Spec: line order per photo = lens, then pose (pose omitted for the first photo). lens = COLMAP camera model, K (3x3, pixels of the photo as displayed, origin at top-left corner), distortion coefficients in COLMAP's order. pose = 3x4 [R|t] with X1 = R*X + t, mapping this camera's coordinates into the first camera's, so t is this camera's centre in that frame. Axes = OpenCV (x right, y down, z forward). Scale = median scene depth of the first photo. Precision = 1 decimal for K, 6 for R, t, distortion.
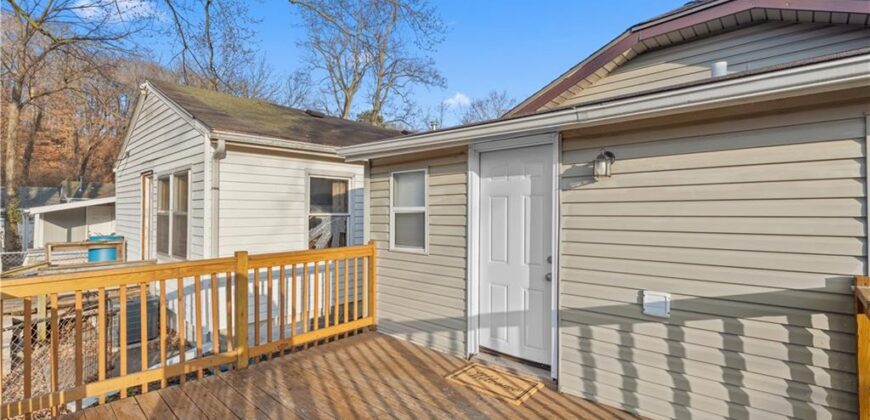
lens RADIAL K [[396.1, 0, 438.1], [0, 396.1, 211.9], [0, 0, 1]] dist [-0.000014, 0.000009]
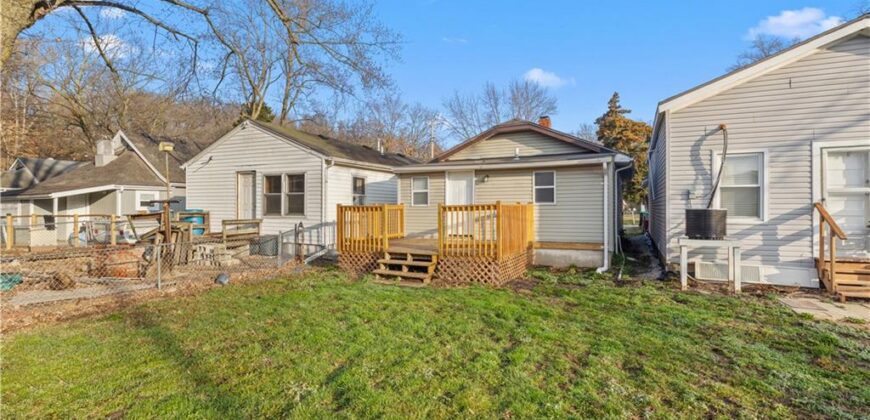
lens RADIAL K [[457.6, 0, 433.7], [0, 457.6, 208.2], [0, 0, 1]] dist [-0.000458, 0.000004]
pose [[0.953864, -0.002151, 0.300231, -0.876395], [0.002591, 0.999996, -0.001066, 0.108946], [-0.300227, 0.001795, 0.953866, -1.928404]]
